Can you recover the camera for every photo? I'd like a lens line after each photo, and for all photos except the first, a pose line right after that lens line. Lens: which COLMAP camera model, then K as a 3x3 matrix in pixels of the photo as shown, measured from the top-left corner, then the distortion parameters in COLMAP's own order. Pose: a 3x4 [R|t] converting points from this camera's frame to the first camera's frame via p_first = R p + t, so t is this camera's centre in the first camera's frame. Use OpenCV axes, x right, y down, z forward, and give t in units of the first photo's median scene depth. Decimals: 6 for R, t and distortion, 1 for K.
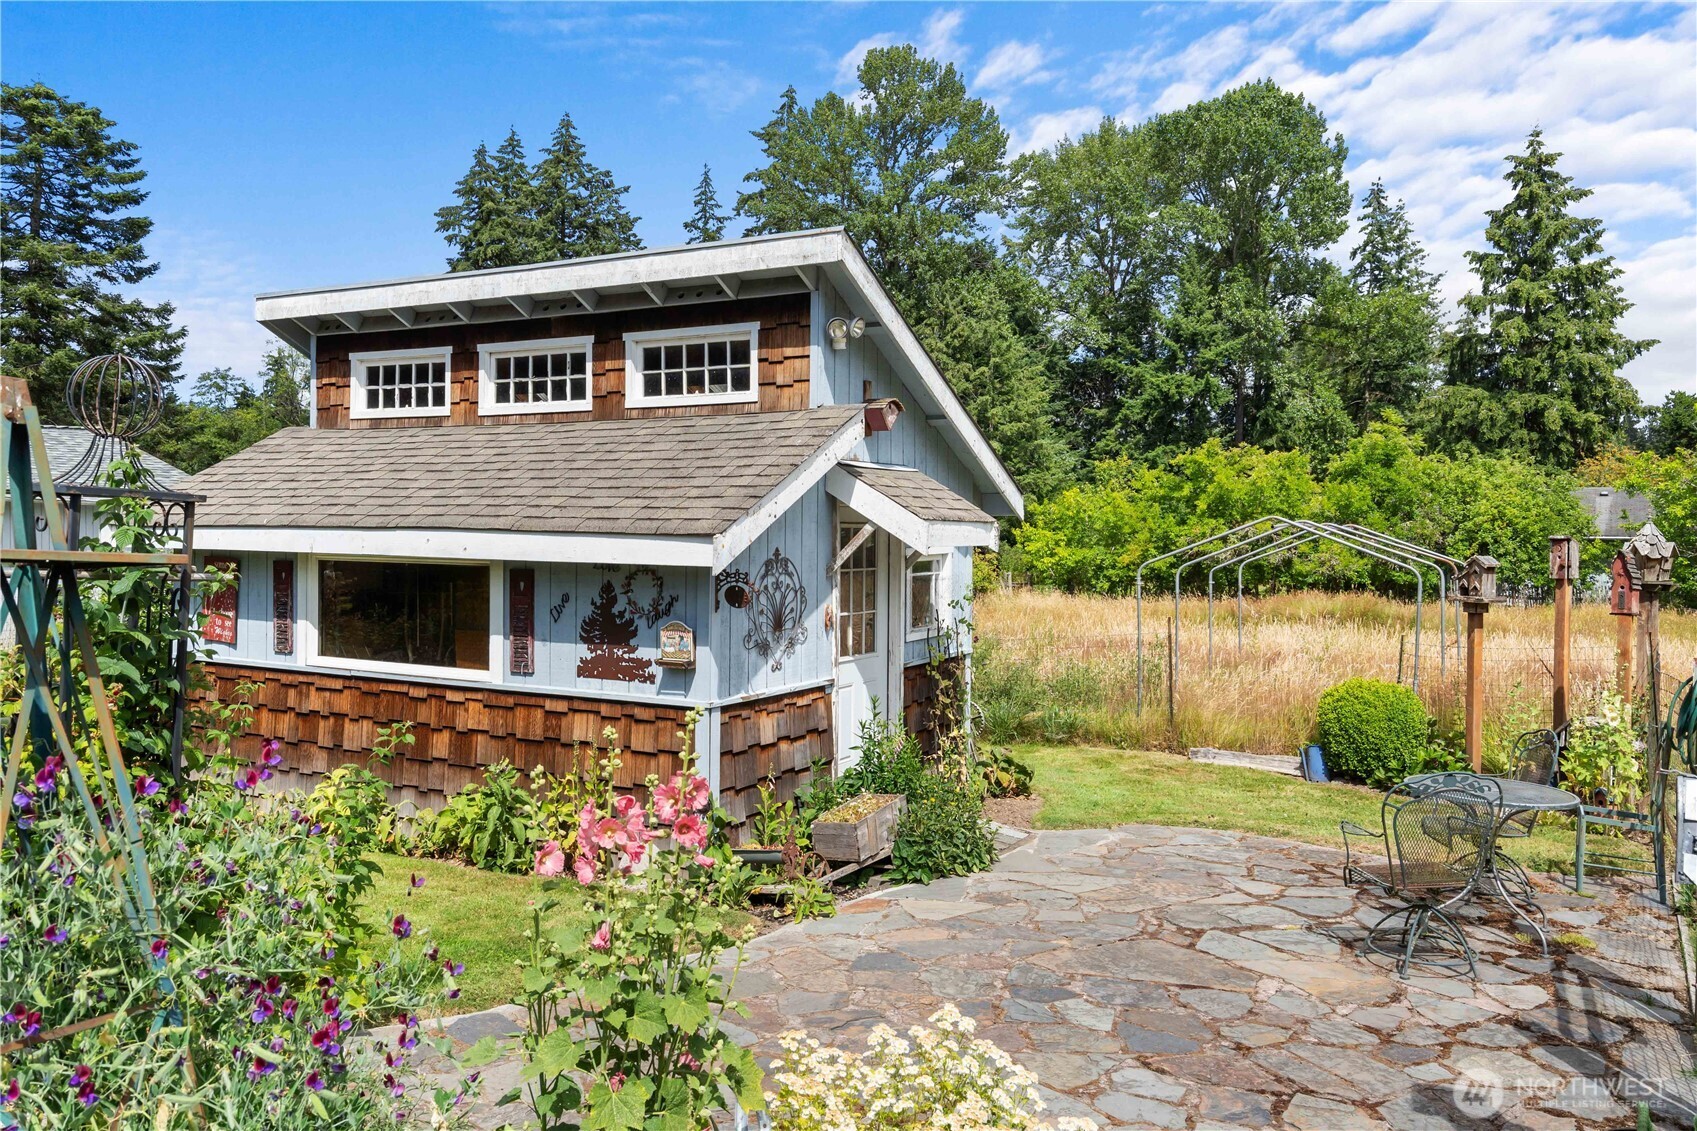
lens RADIAL K [[1264.9, 0, 832.7], [0, 1264.9, 553.6], [0, 0, 1]] dist [0.038995, -0.022162]
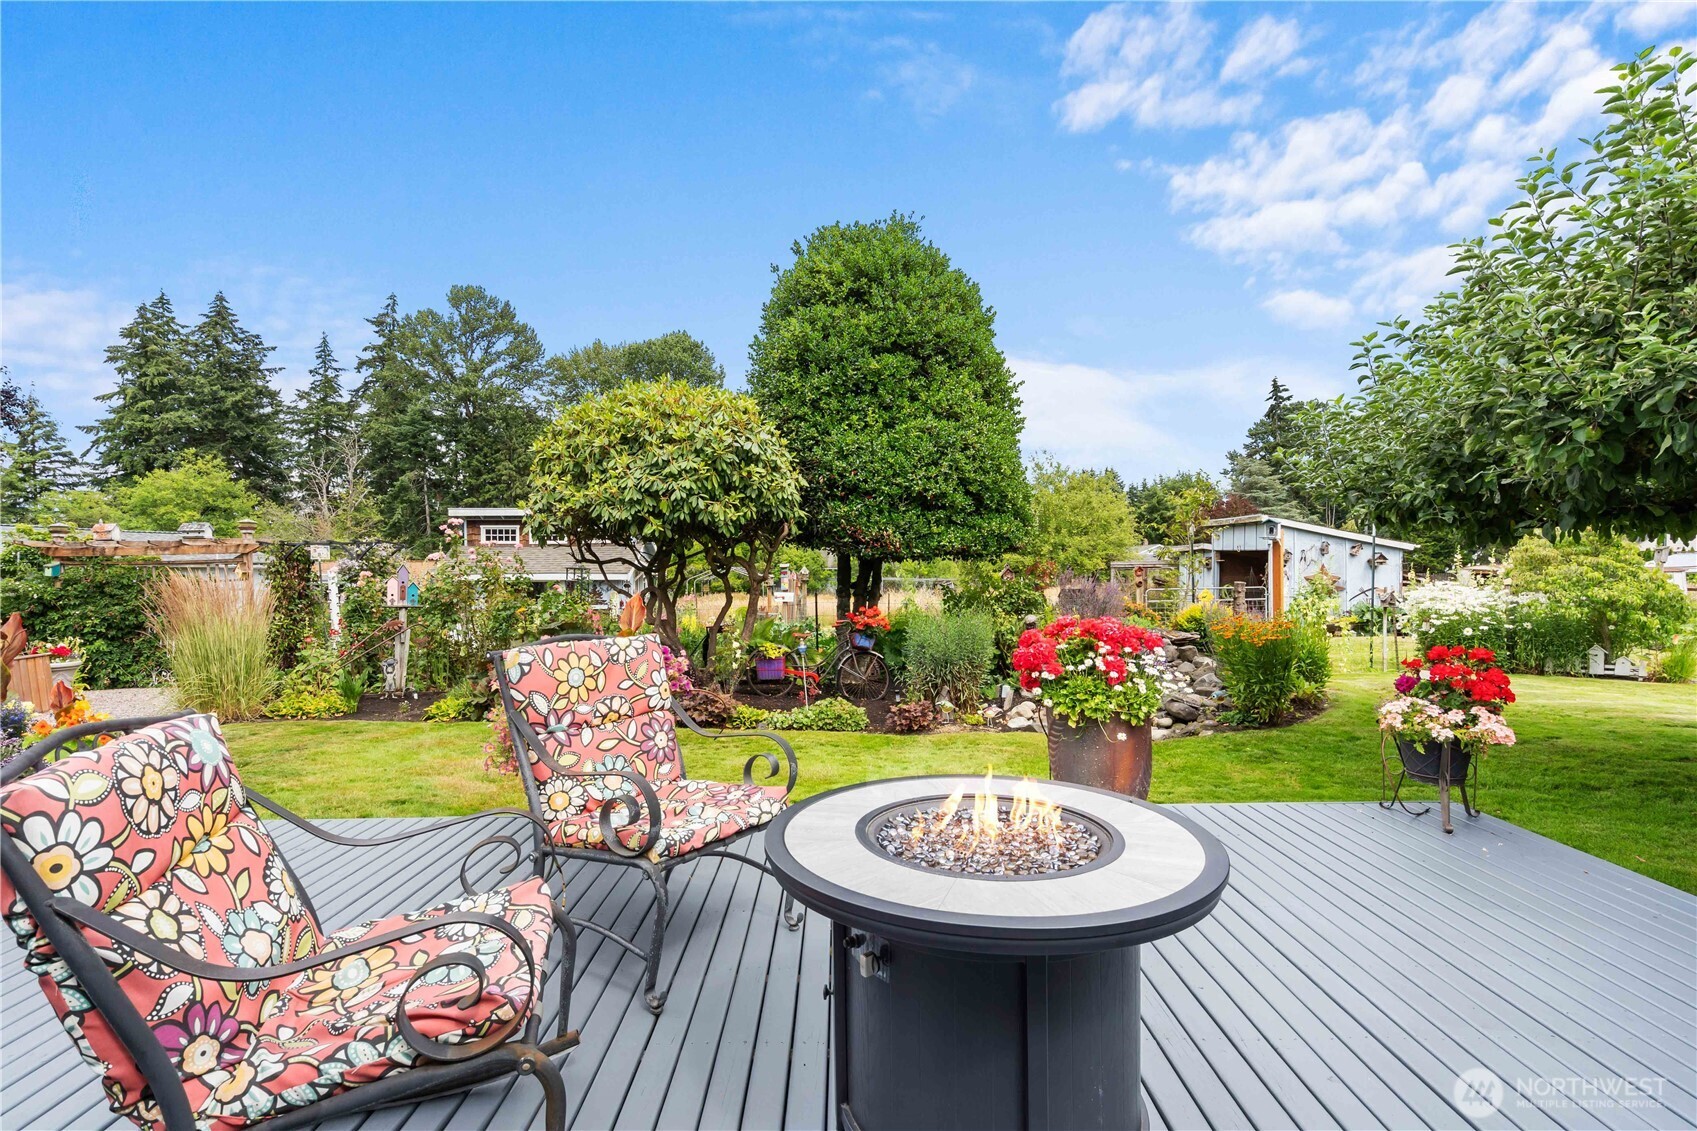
lens RADIAL K [[818.0, 0, 844.9], [0, 818.0, 593.5], [0, 0, 1]] dist [-0.005598, 0.000313]
pose [[0.864832, -0.031603, 0.501065, -0.071872], [0.026996, 0.999500, 0.016445, 0.002643], [-0.501335, -0.000695, 0.865253, -0.165988]]
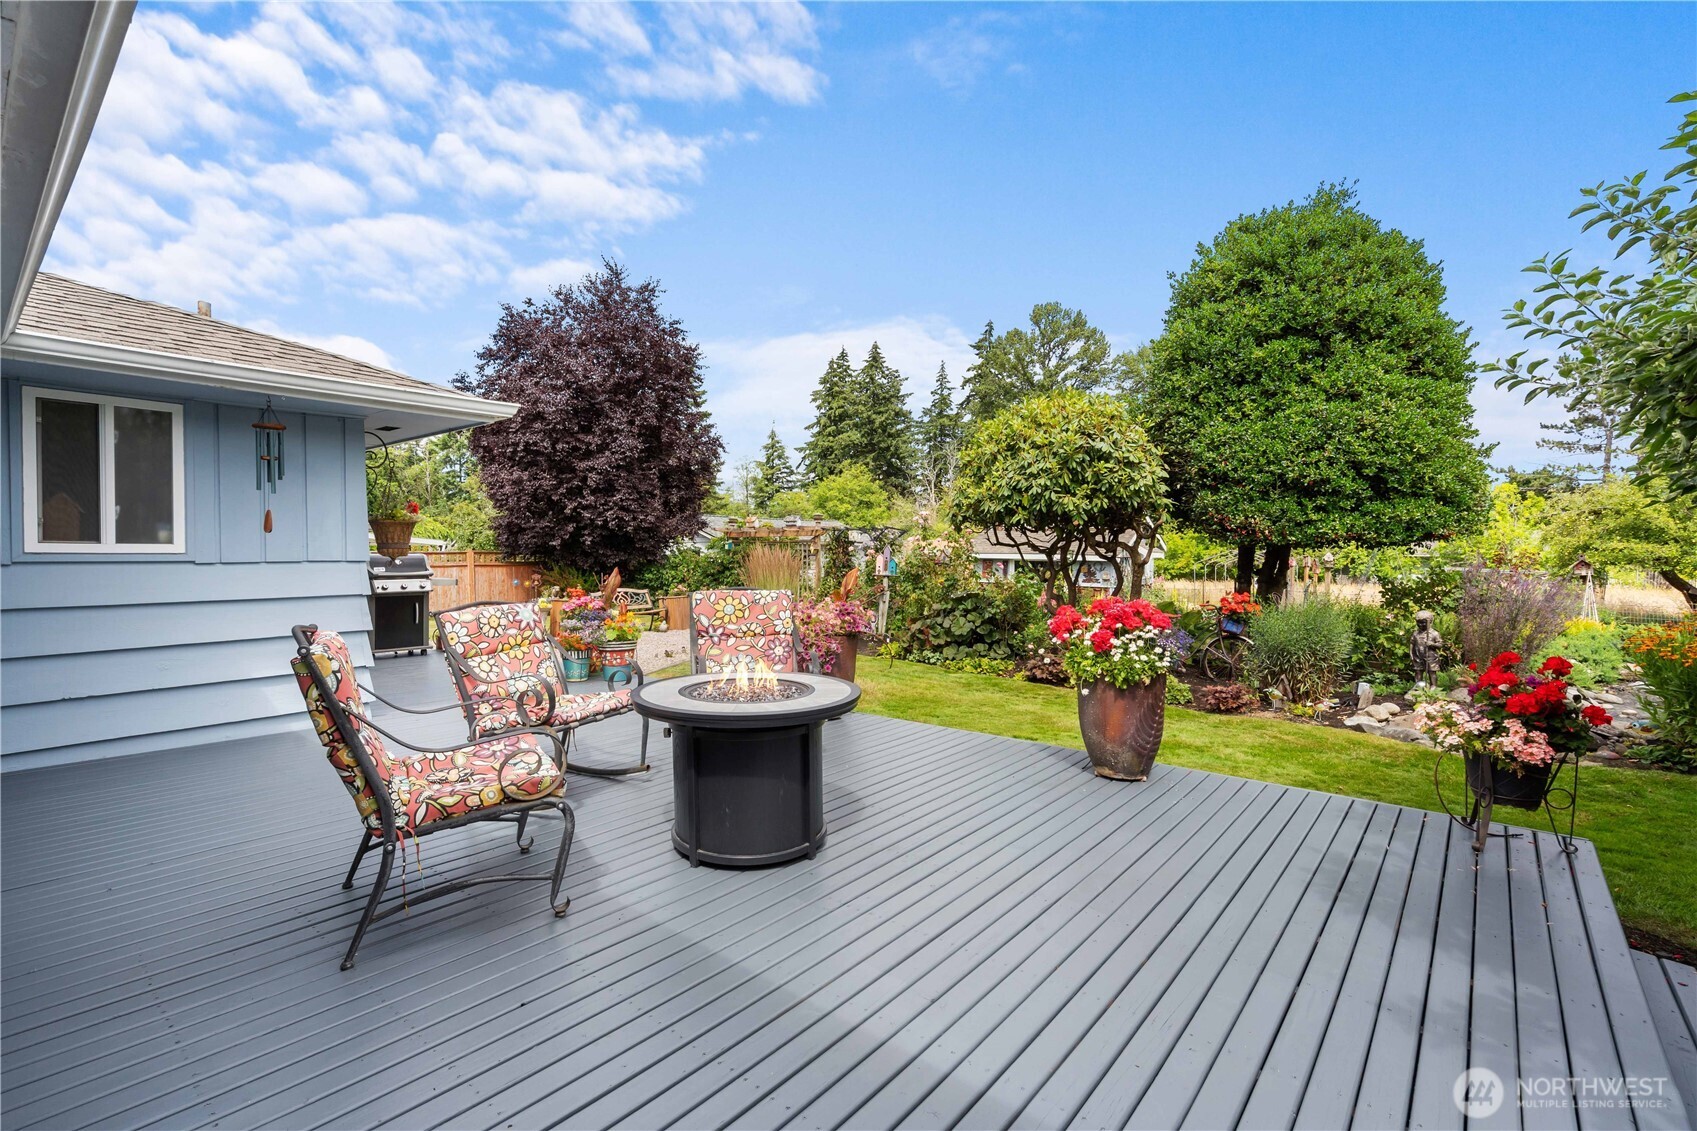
lens RADIAL K [[771.5, 0, 855.8], [0, 771.5, 572.5], [0, 0, 1]] dist [-0.009694, 0.003991]
pose [[0.986880, 0.005797, -0.161349, -0.046824], [-0.004725, 0.999964, 0.007027, 0.003077], [0.161384, -0.006172, 0.986872, -0.186656]]
